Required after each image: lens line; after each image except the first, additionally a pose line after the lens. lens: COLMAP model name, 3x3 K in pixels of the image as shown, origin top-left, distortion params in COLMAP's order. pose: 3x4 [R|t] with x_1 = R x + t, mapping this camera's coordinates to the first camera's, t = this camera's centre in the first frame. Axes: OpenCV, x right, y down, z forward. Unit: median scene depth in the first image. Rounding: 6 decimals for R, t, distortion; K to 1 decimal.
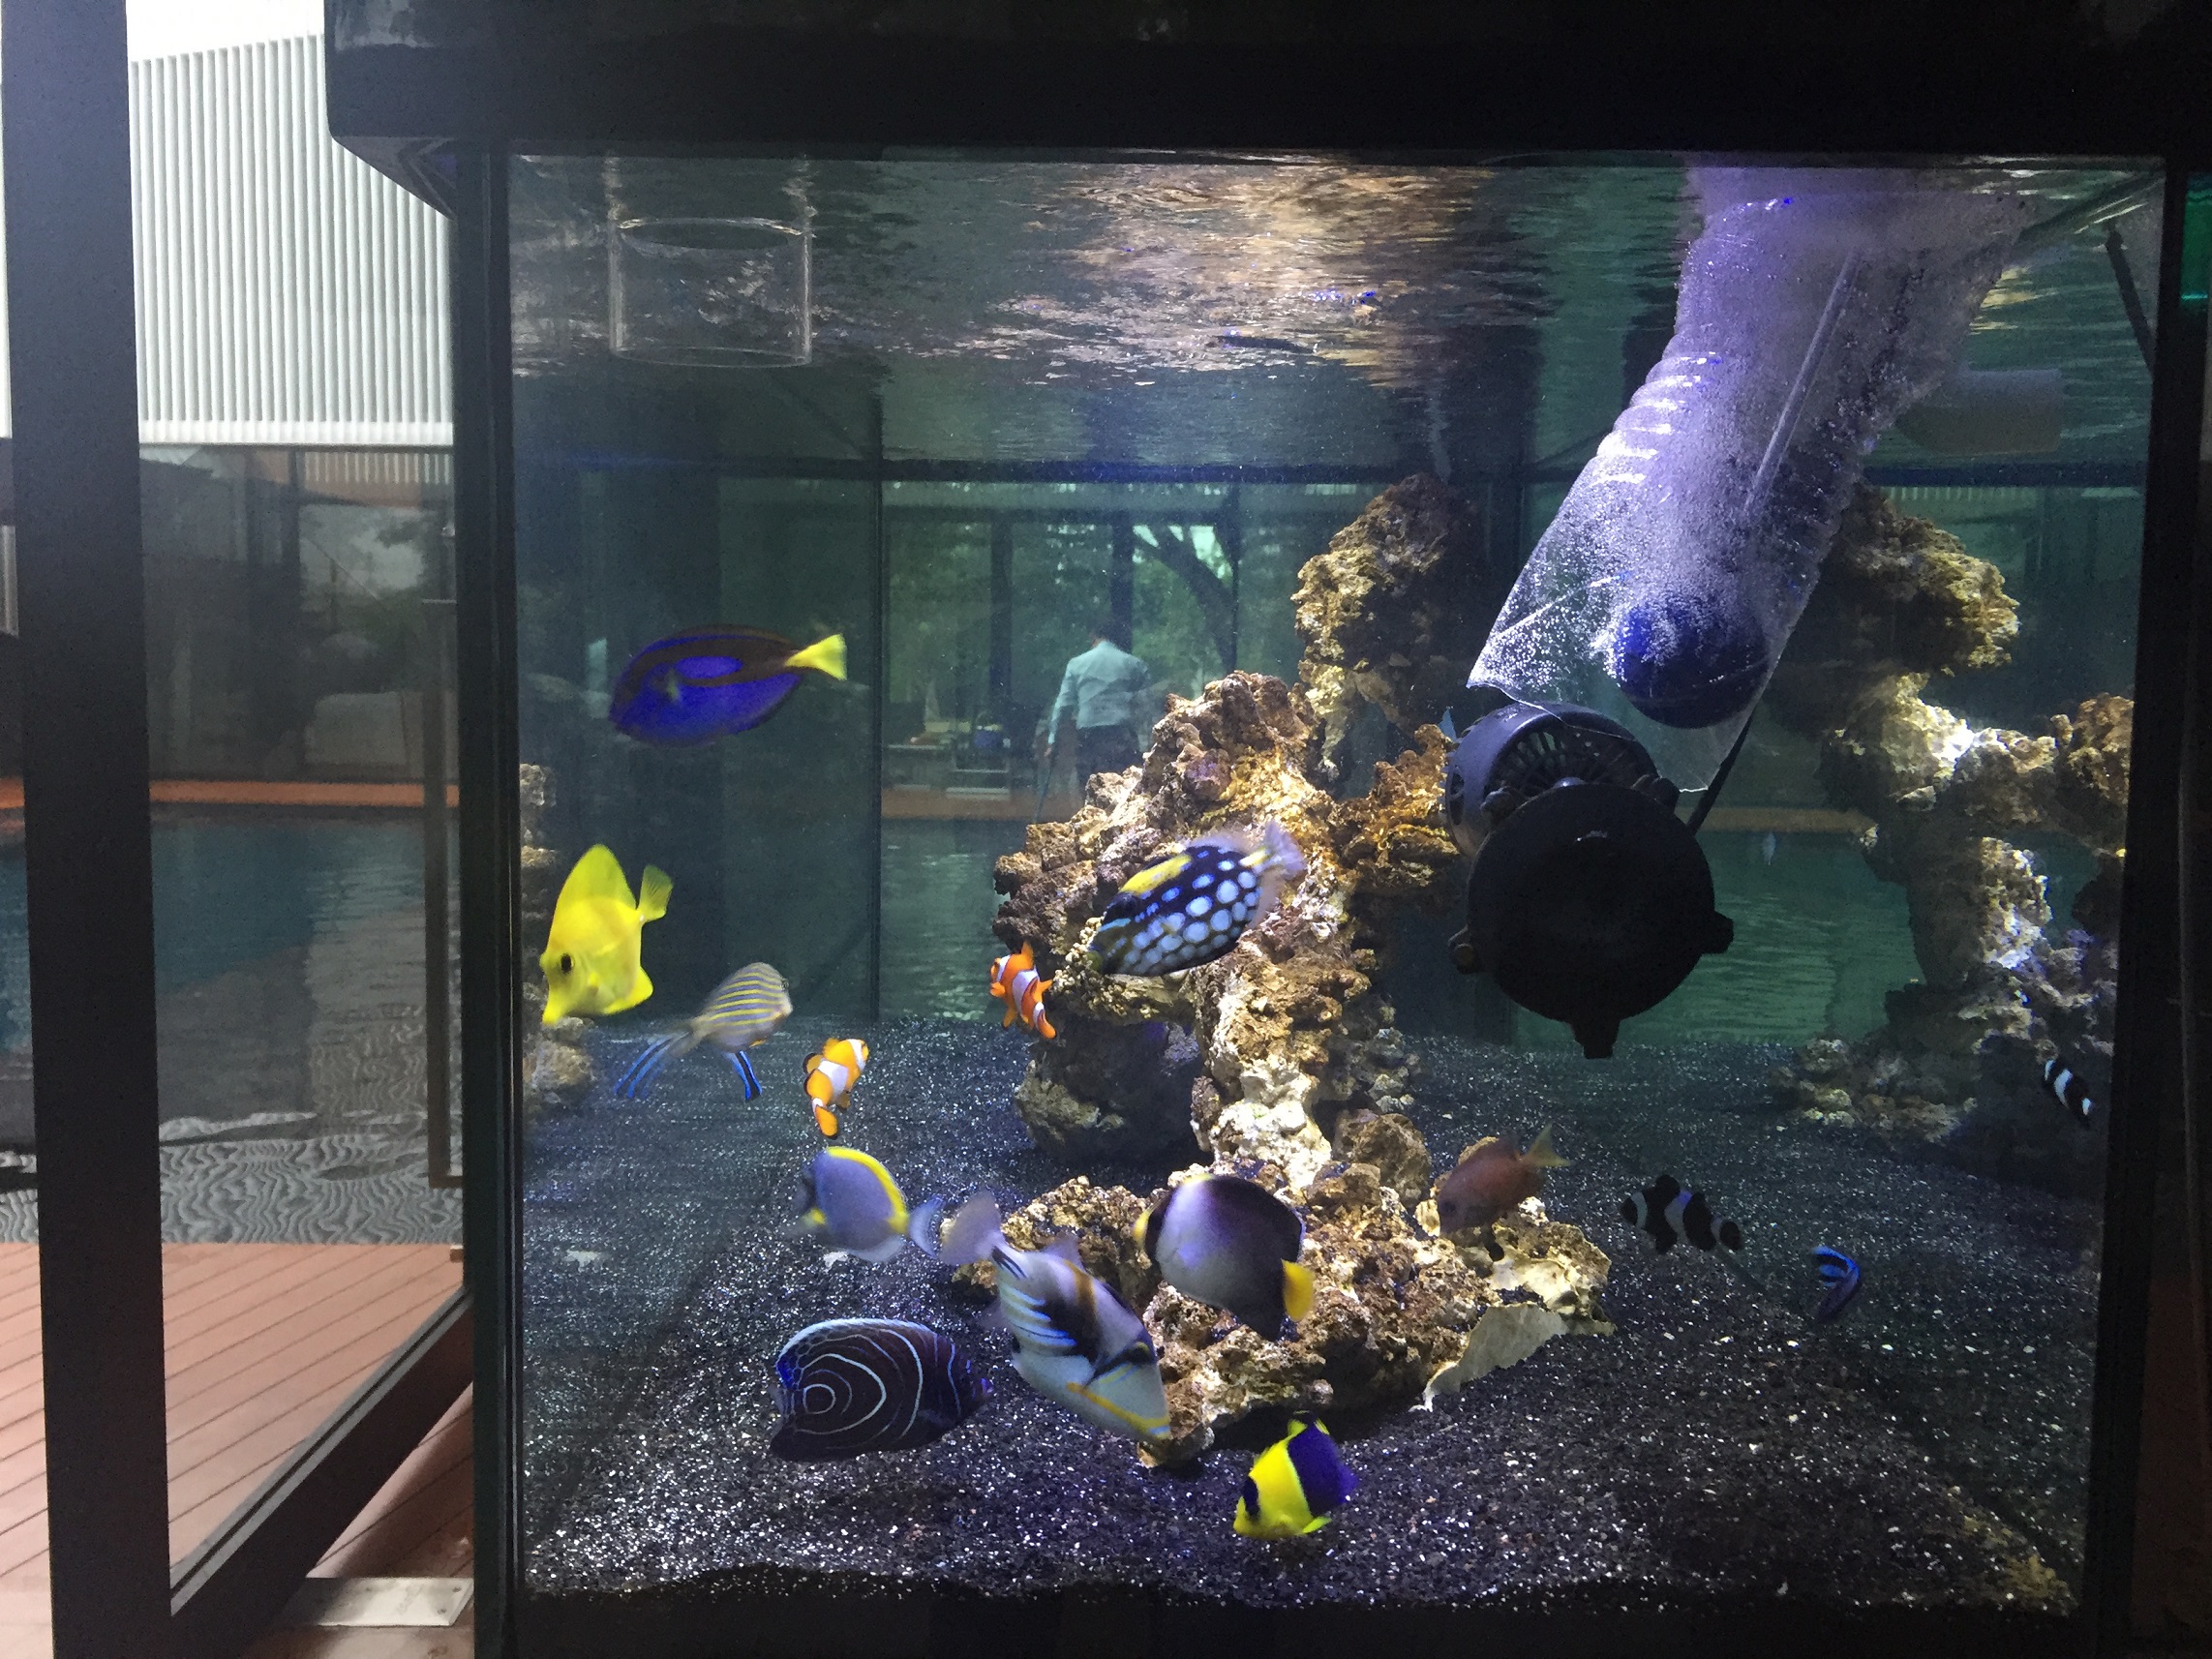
lens RADIAL K [[1827.1, 0, 1106.0], [0, 1827.1, 829.5], [0, 0, 1]] dist [0.052032, -0.349746]
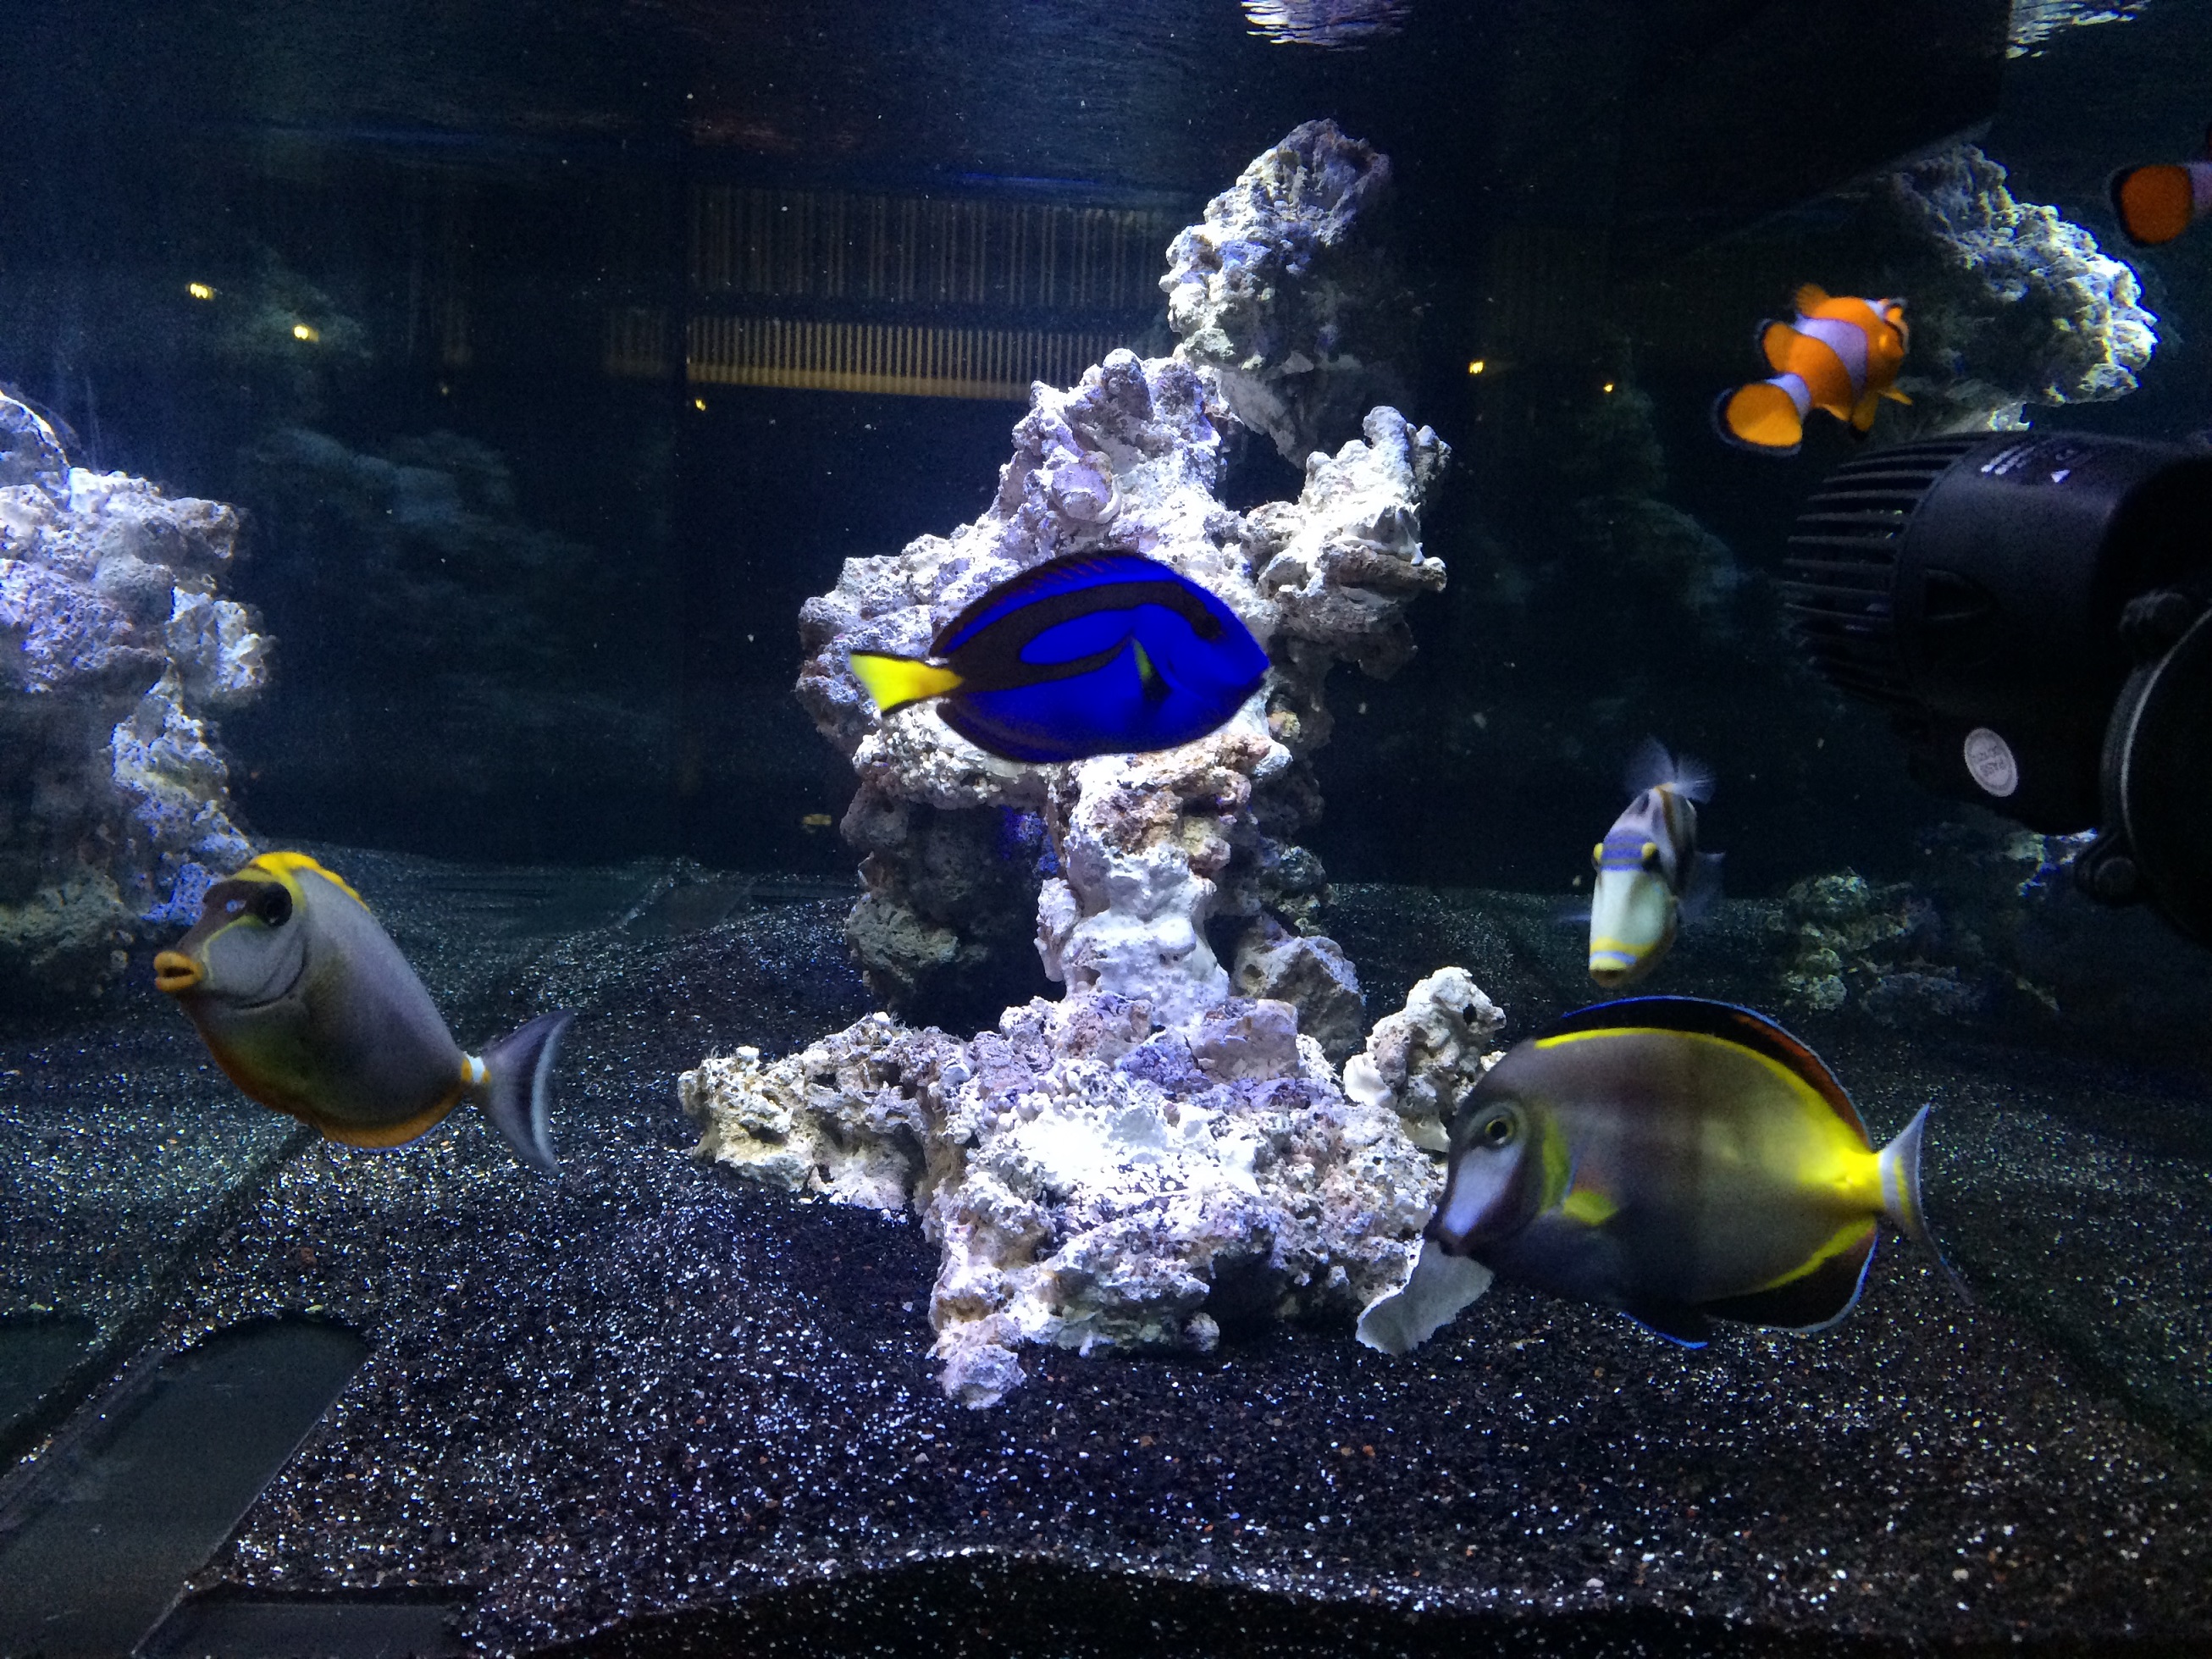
lens RADIAL K [[1885.2, 0, 1113.9], [0, 1885.2, 830.2], [0, 0, 1]] dist [0.060541, -0.089631]
pose [[0.998000, 0.025765, 0.057731, 0.032946], [-0.030328, 0.996365, 0.079611, 0.056813], [-0.055470, -0.081202, 0.995153, 0.264839]]
